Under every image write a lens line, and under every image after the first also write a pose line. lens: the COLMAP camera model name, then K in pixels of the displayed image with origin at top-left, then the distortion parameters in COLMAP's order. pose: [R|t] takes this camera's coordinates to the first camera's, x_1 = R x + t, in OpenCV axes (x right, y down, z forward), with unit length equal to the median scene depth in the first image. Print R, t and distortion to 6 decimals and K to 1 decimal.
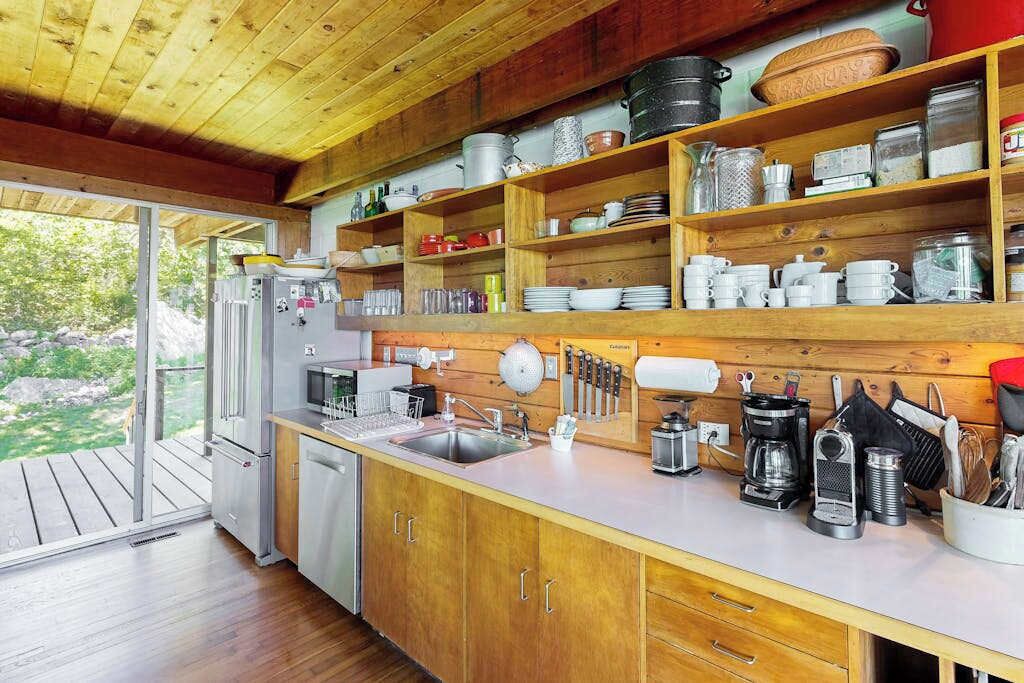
lens RADIAL K [[489.1, 0, 500.7], [0, 489.1, 307.9], [0, 0, 1]] dist [-0.000449, 0.001109]
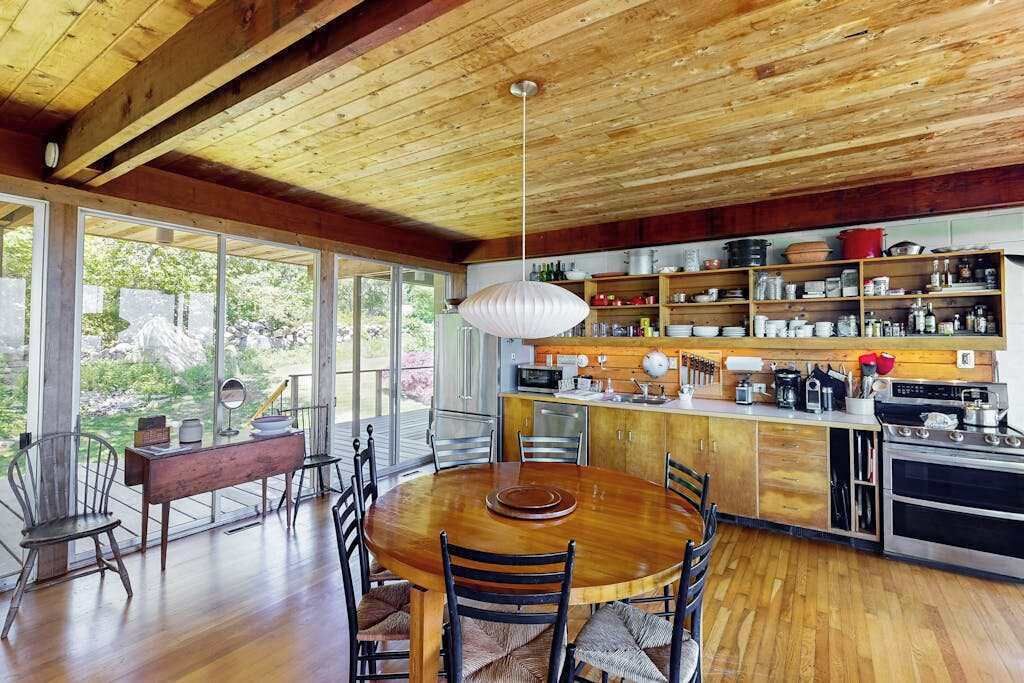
lens RADIAL K [[489.1, 0, 500.7], [0, 489.1, 323.3], [0, 0, 1]] dist [-0.000449, 0.001109]
pose [[0.984394, 0.005459, 0.175894, -1.413248], [-0.006380, 0.999969, 0.004673, -0.075956], [-0.175863, -0.005723, 0.984398, -1.307594]]
